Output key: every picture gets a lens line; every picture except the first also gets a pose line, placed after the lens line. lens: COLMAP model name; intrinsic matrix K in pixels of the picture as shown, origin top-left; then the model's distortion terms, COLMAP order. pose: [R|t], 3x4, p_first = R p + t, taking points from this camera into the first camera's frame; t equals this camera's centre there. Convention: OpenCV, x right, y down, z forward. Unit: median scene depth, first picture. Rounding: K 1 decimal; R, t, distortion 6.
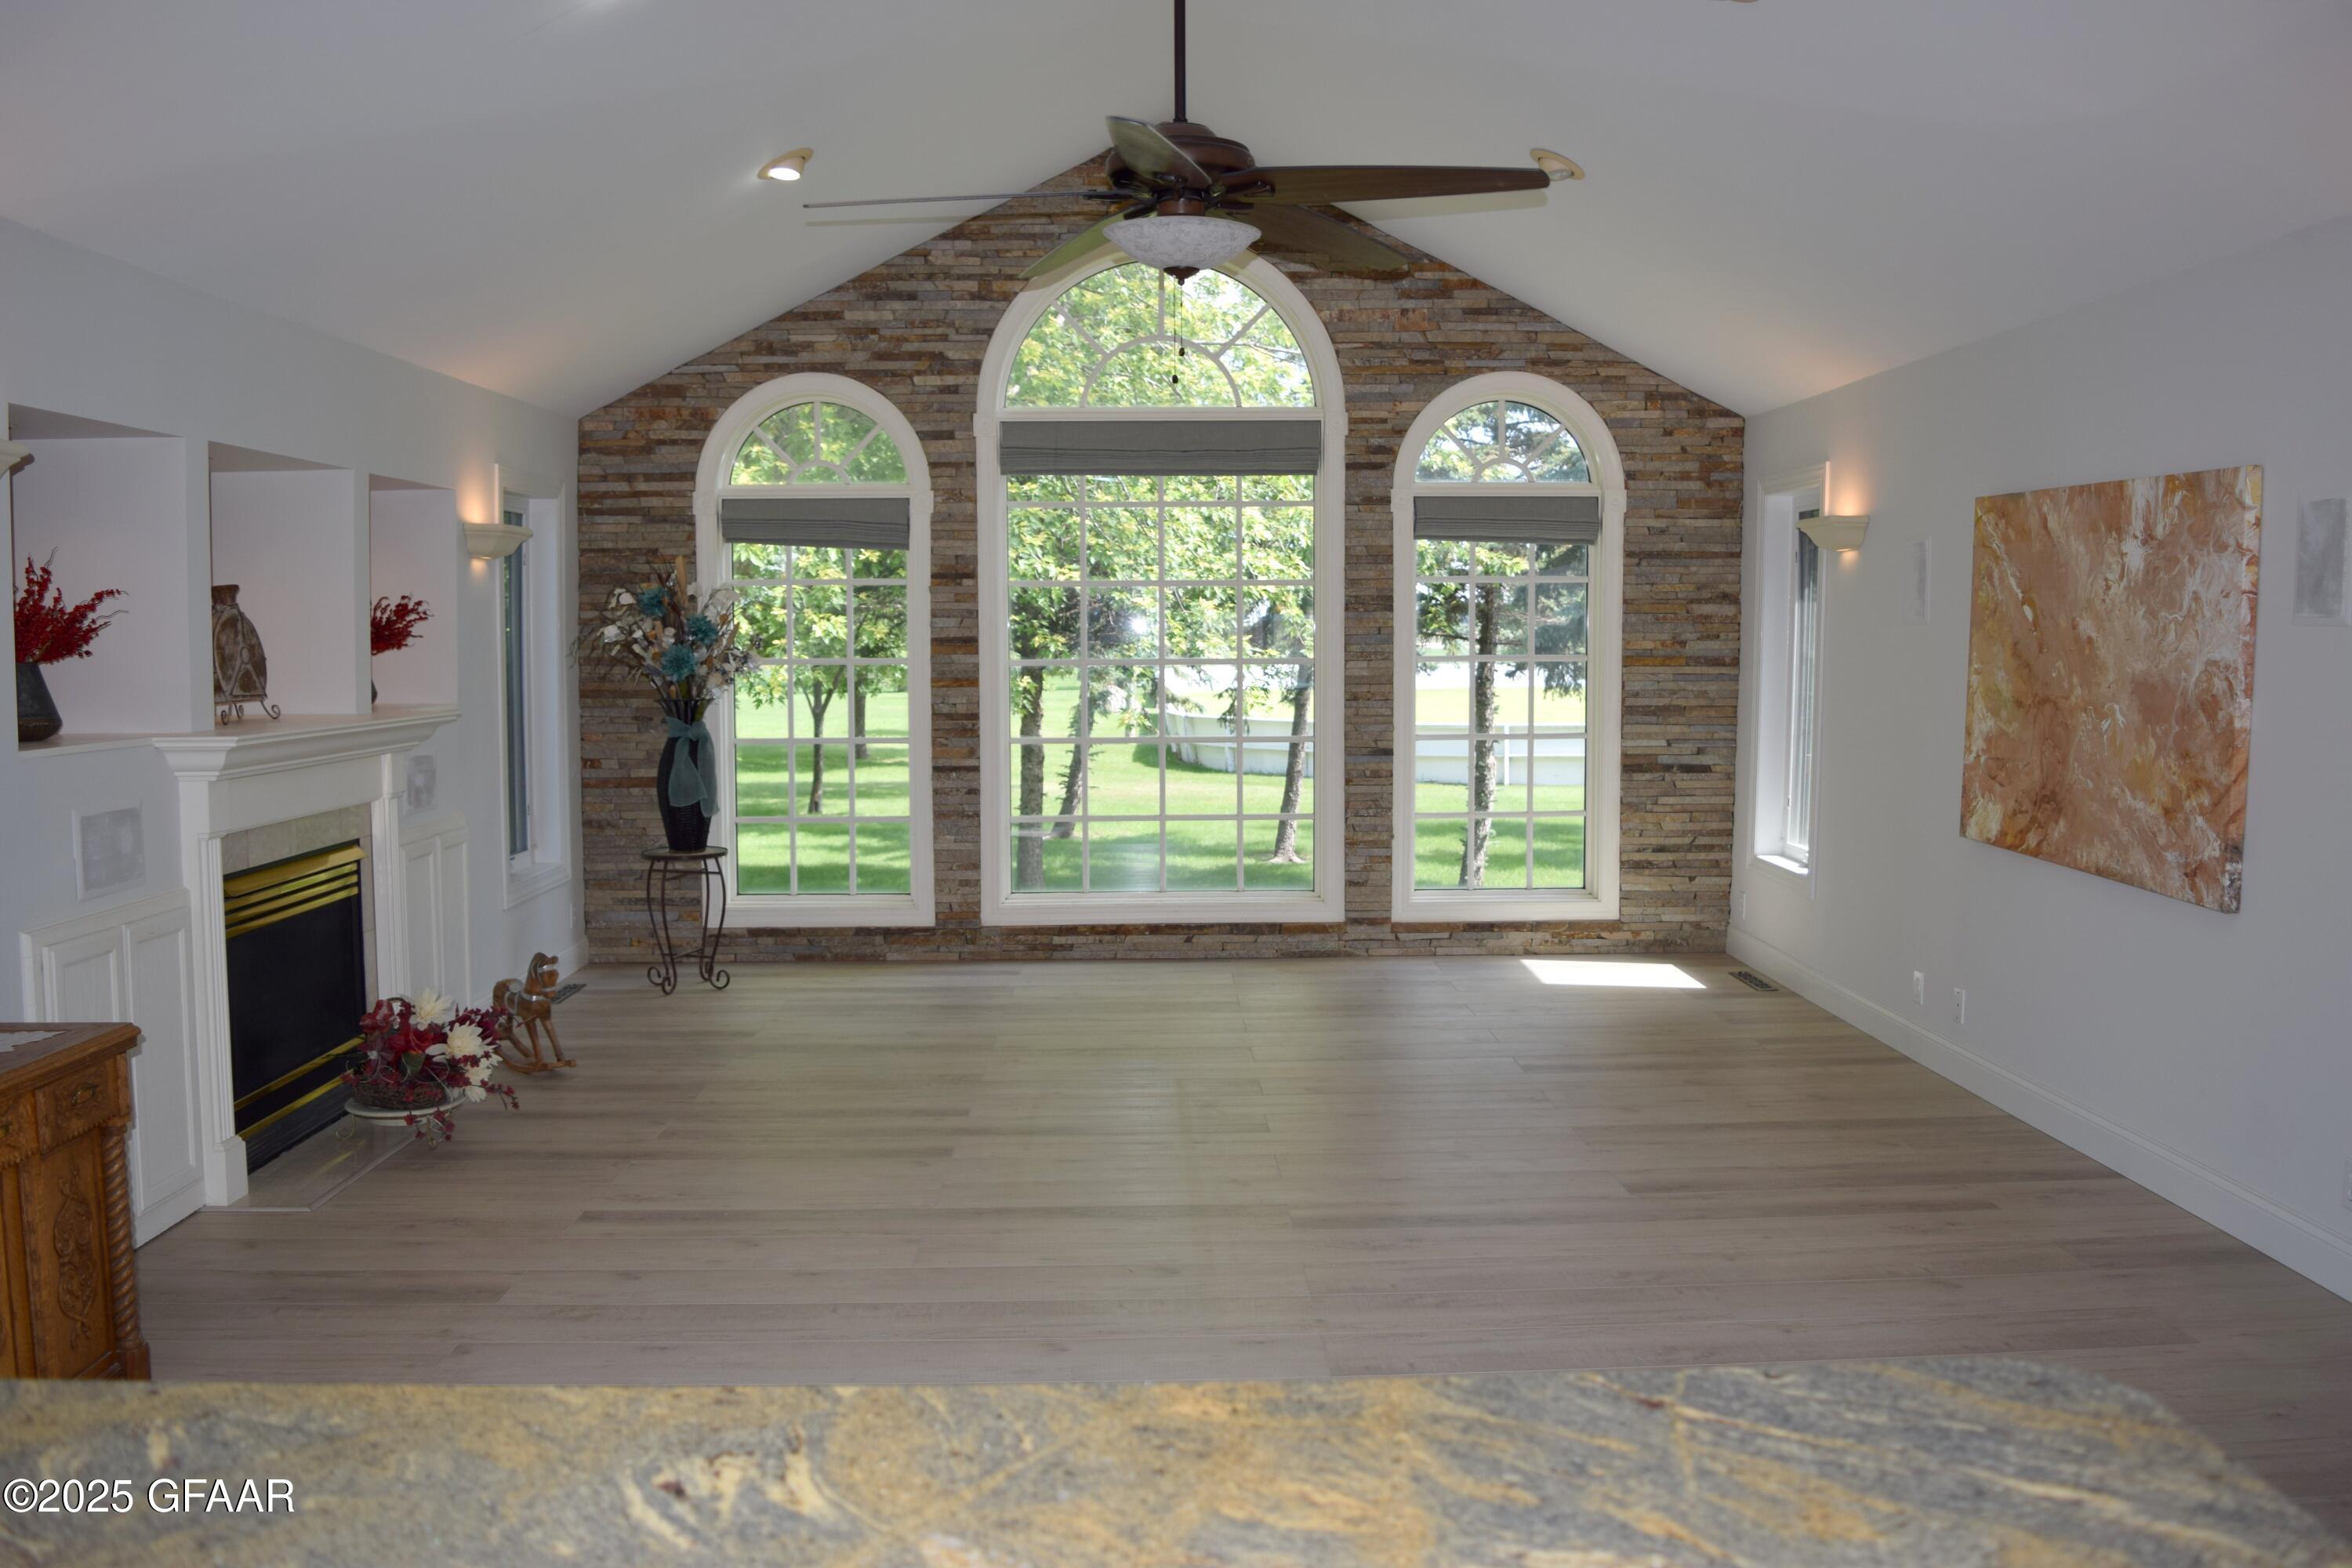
lens RADIAL K [[1830.4, 0, 1185.8], [0, 1830.4, 784.4], [0, 0, 1]] dist [-0.106348, 0.030869]
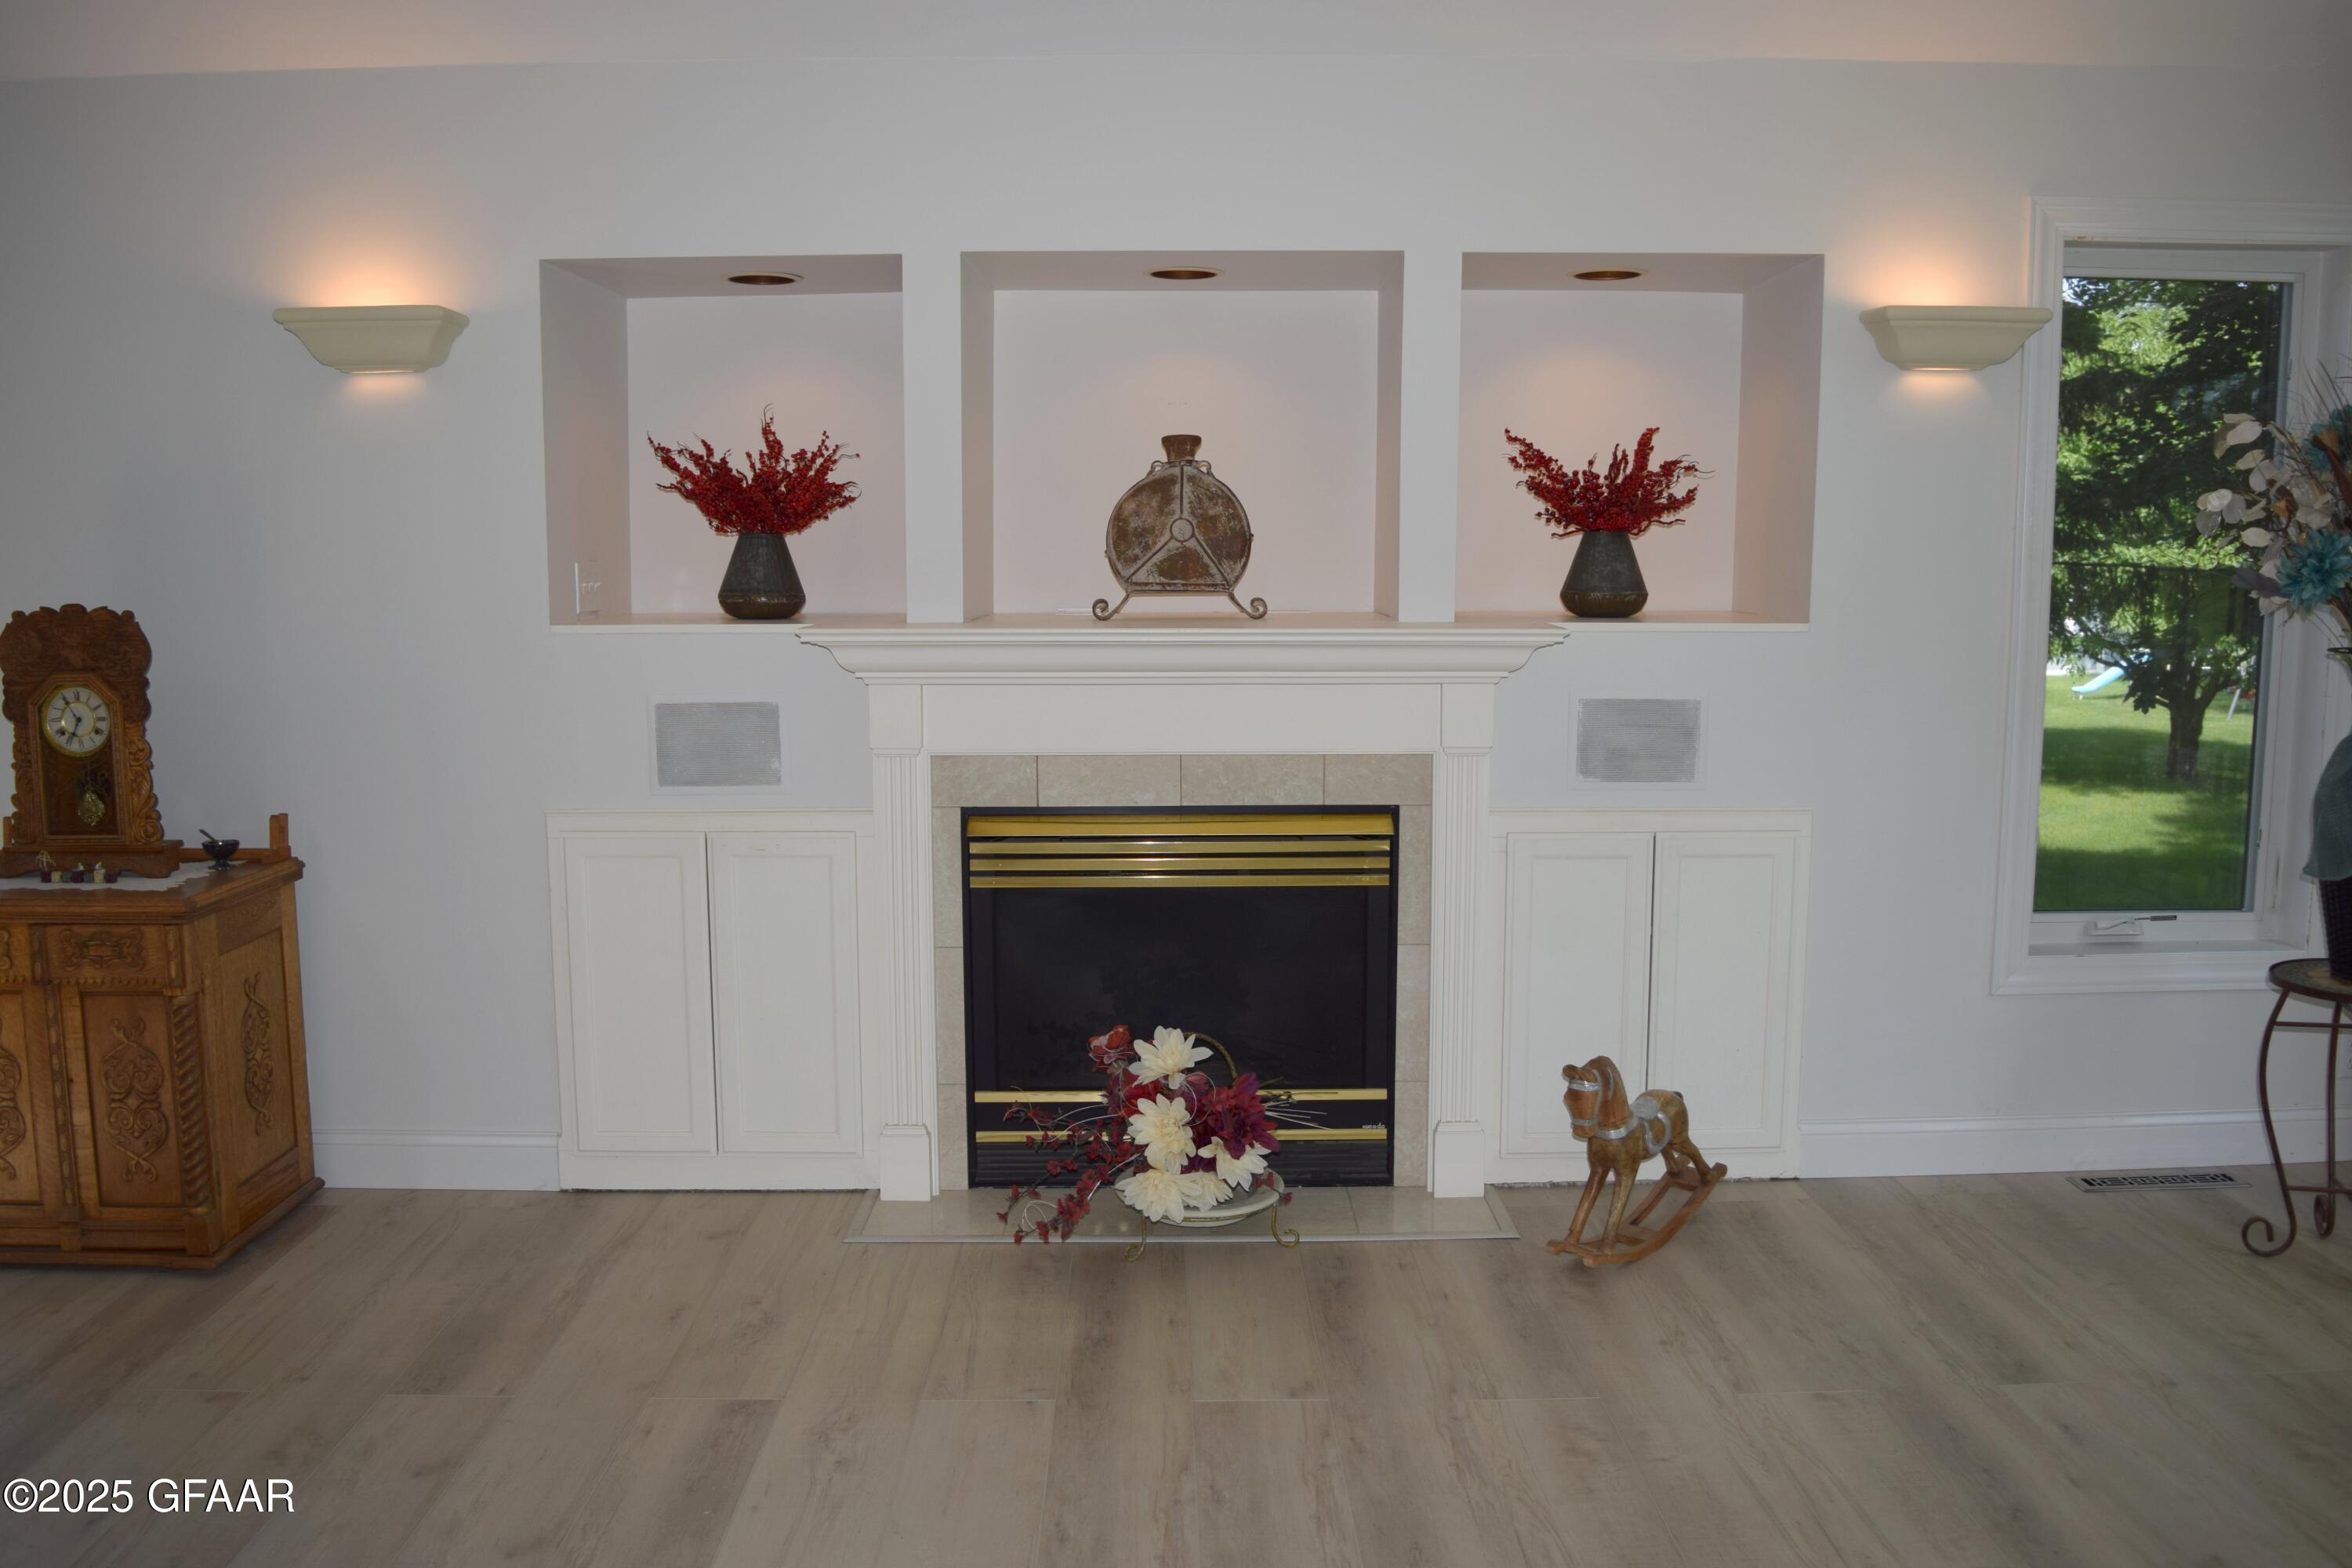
lens RADIAL K [[1830.4, 0, 1185.8], [0, 1830.4, 784.4], [0, 0, 1]] dist [-0.106348, 0.030869]
pose [[-0.013626, 0.130636, -0.991337, 0.156552], [-0.080515, 0.988066, 0.131312, -0.043961], [0.996660, 0.081606, -0.002946, 0.657053]]
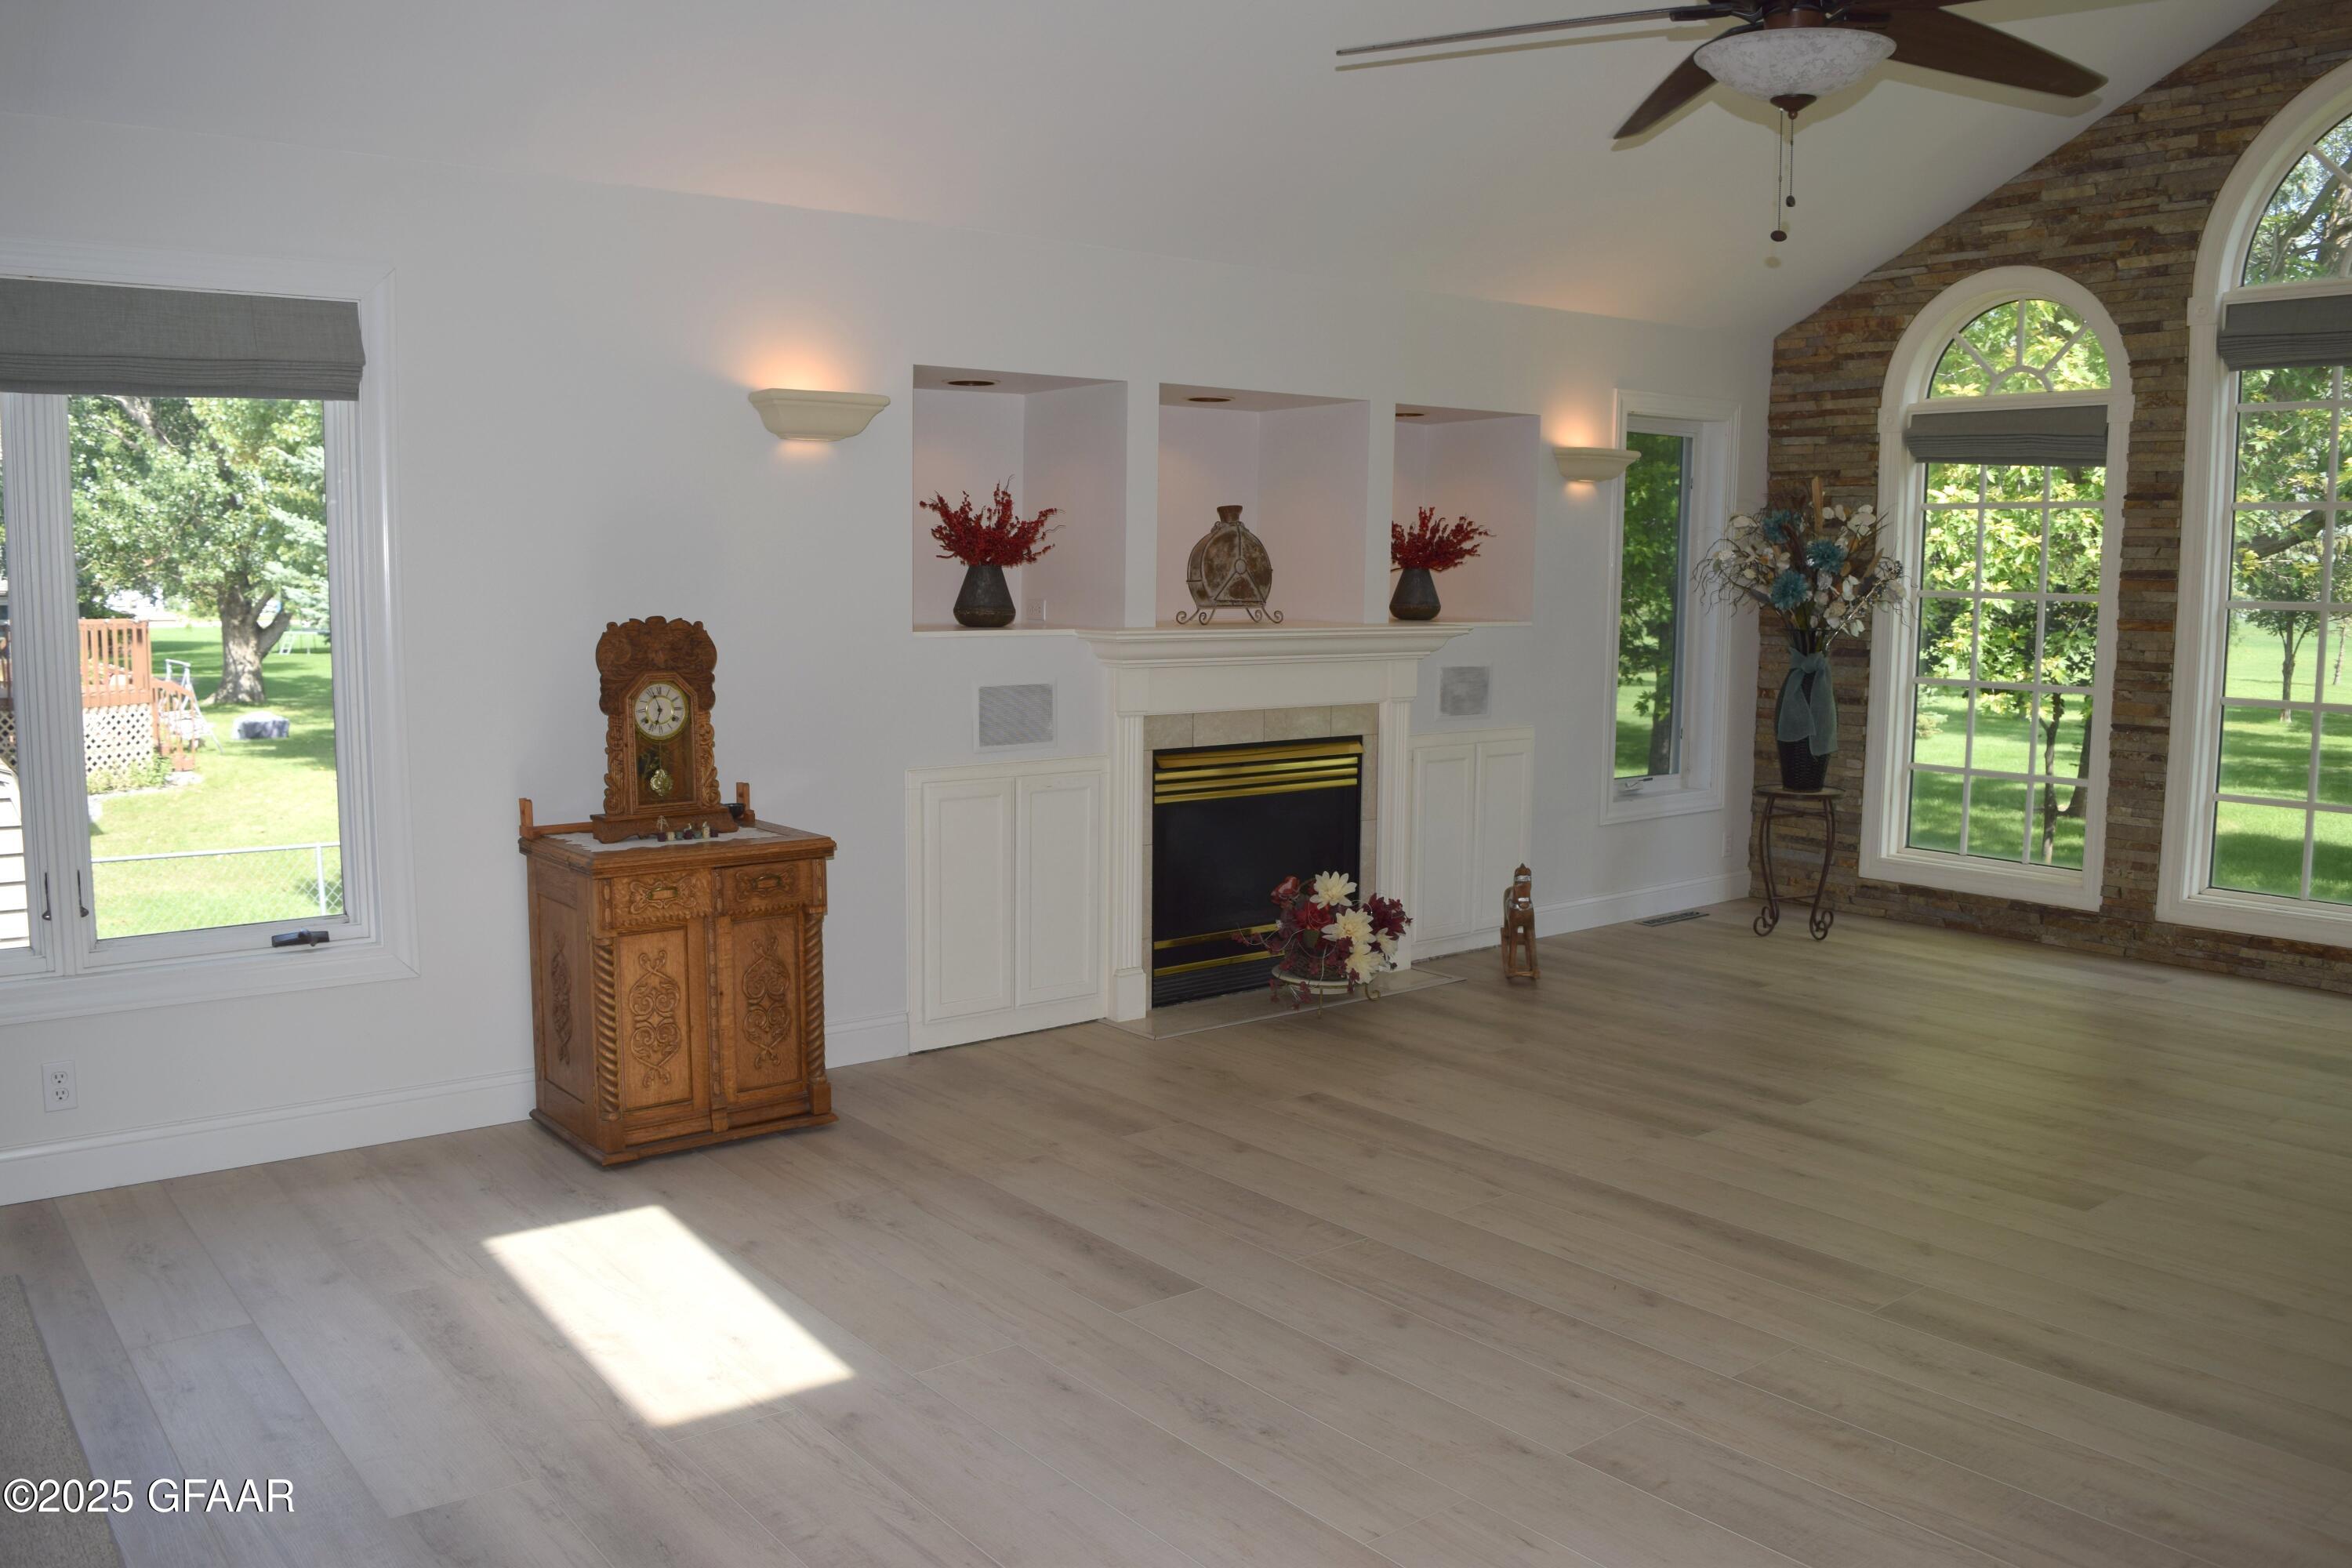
lens RADIAL K [[1830.4, 0, 1185.8], [0, 1830.4, 784.4], [0, 0, 1]] dist [-0.106348, 0.030869]
pose [[0.598555, 0.101228, -0.794661, 0.266480], [-0.074708, 0.994715, 0.070440, -0.008102], [0.797591, 0.017205, 0.602953, 0.166139]]
